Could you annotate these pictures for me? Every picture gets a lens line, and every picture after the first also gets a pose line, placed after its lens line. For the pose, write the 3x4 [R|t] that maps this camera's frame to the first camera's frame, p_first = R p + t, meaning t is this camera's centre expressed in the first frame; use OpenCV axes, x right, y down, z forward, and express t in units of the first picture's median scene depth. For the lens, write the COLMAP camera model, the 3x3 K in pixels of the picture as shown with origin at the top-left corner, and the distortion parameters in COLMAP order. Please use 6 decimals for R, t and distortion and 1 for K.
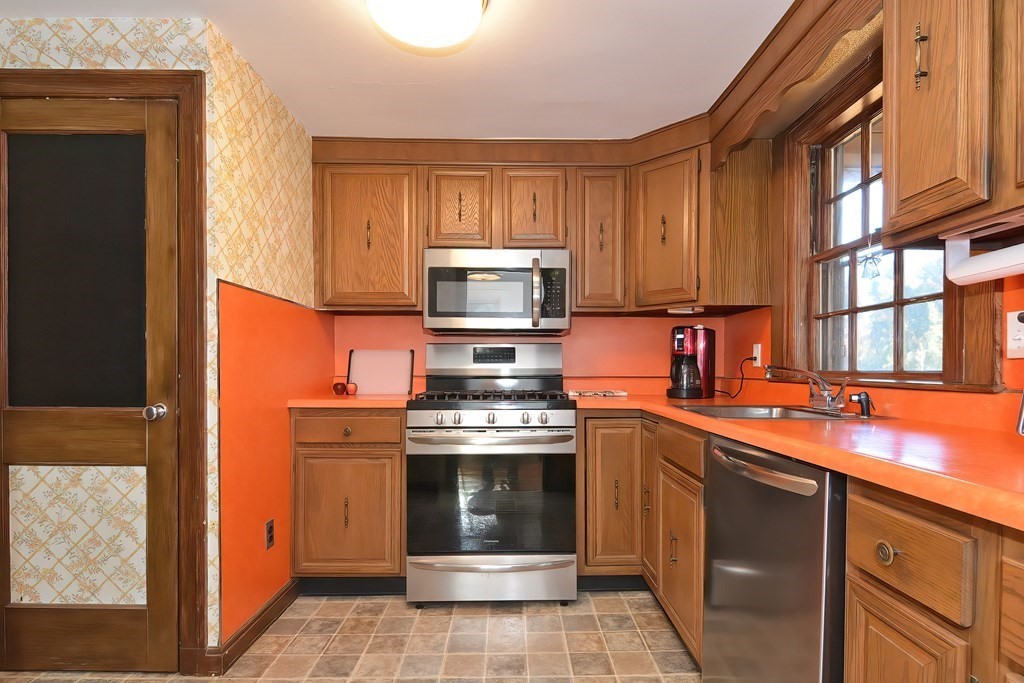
lens RADIAL K [[531.5, 0, 517.7], [0, 531.5, 369.2], [0, 0, 1]] dist [0.001044, -0.002136]
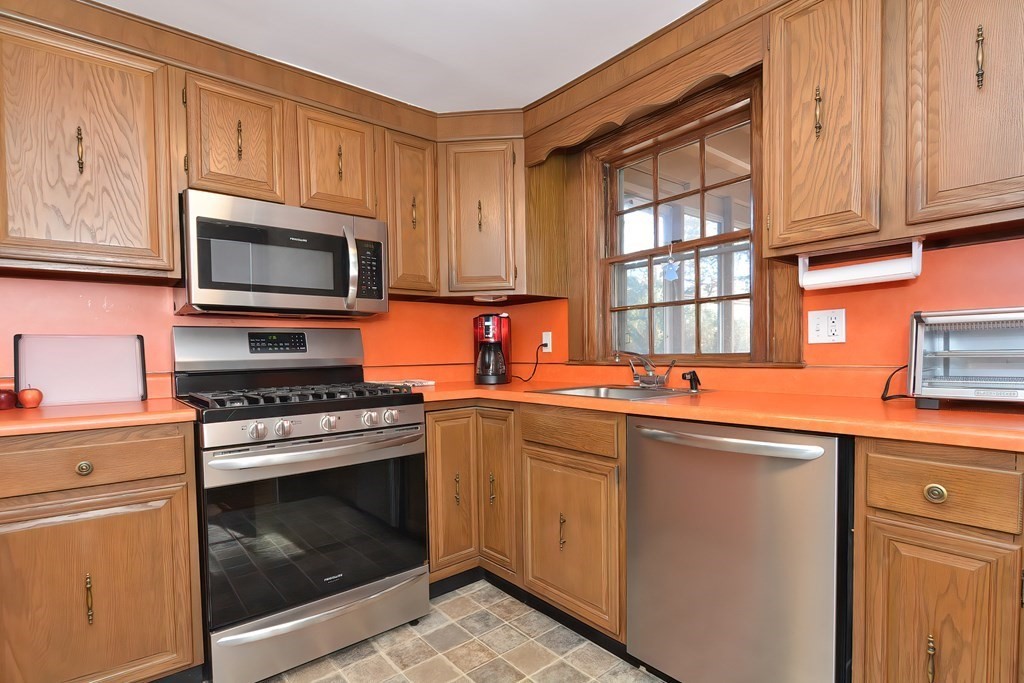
lens RADIAL K [[506.2, 0, 518.7], [0, 506.2, 365.1], [0, 0, 1]] dist [0.013903, -0.011683]
pose [[0.773455, -0.030794, 0.633103, -0.306212], [0.019253, 0.999500, 0.025095, -0.006352], [-0.633559, -0.007221, 0.773661, 0.241717]]
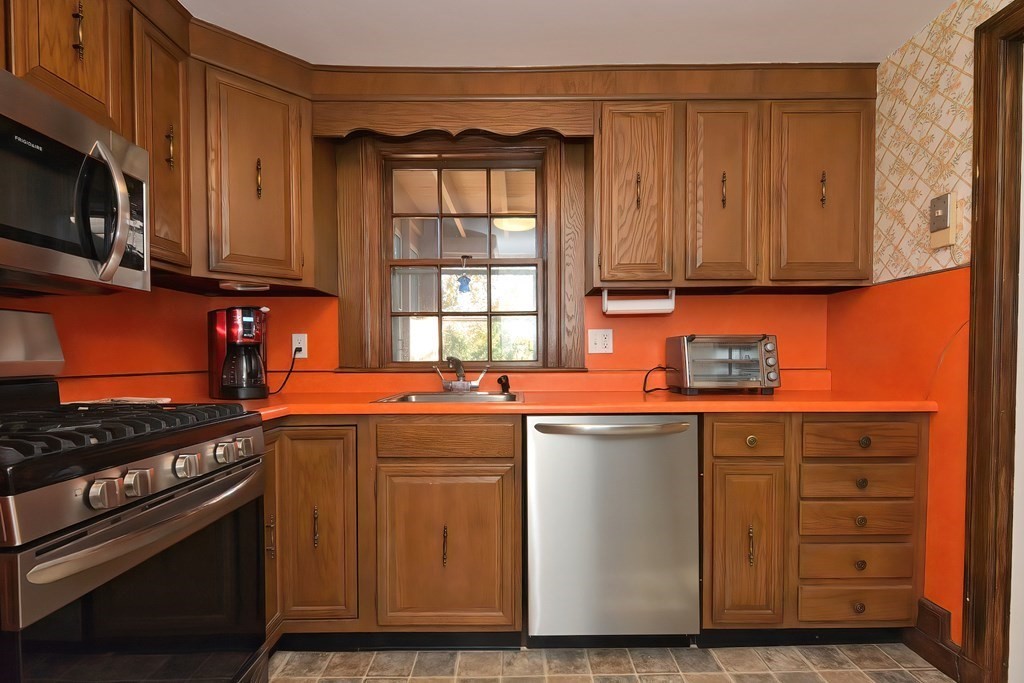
lens RADIAL K [[519.5, 0, 516.7], [0, 519.5, 365.5], [0, 0, 1]] dist [0.019560, -0.000201]
pose [[0.005522, -0.018107, 0.999821, -0.528432], [0.005474, 0.999822, 0.018077, -0.006282], [-0.999970, 0.005374, 0.005620, 0.692972]]
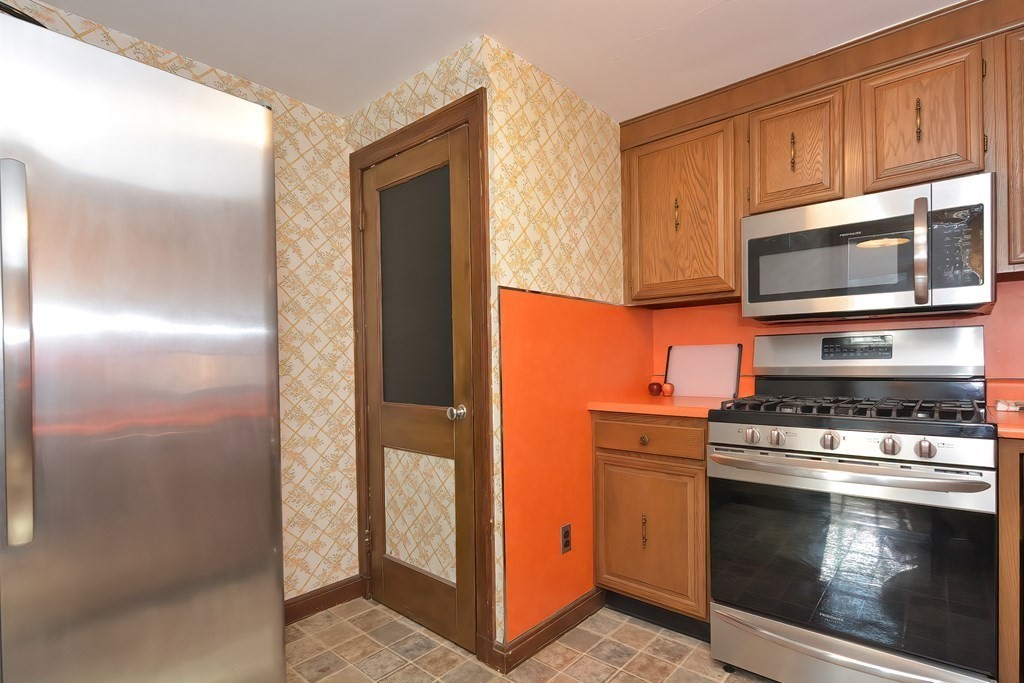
lens RADIAL K [[506.2, 0, 518.7], [0, 506.2, 365.1], [0, 0, 1]] dist [0.013903, -0.011683]
pose [[0.746034, -0.006894, -0.665873, 0.090888], [0.015493, 0.999855, 0.007006, -0.018547], [0.665728, -0.015543, 0.746033, 0.232394]]
